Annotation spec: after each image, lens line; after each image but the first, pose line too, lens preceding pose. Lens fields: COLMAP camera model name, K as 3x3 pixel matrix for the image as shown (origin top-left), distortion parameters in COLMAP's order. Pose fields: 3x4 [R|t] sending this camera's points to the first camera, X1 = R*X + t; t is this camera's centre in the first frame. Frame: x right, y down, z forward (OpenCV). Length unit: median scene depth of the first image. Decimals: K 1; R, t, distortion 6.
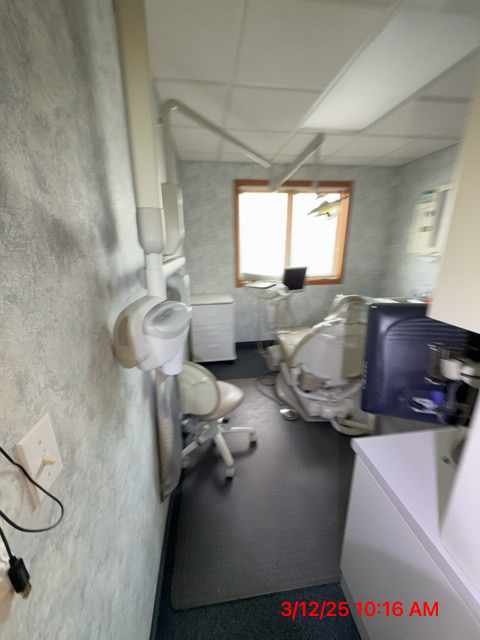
lens RADIAL K [[253.7, 0, 238.7], [0, 253.7, 324.2], [0, 0, 1]] dist [0.000808, -0.000450]
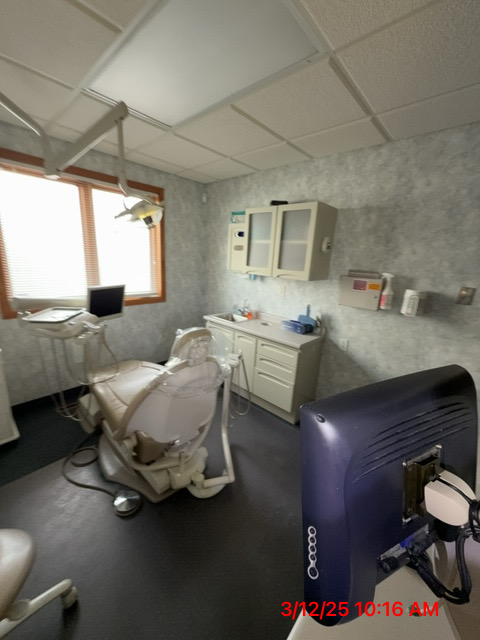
lens RADIAL K [[253.7, 0, 238.3], [0, 253.7, 323.0], [0, 0, 1]] dist [0.000808, -0.000450]
pose [[0.765729, -0.109380, 0.633794, 0.040182], [0.135478, 0.990753, 0.007305, -0.075441], [-0.628733, 0.080271, 0.773467, 0.212430]]
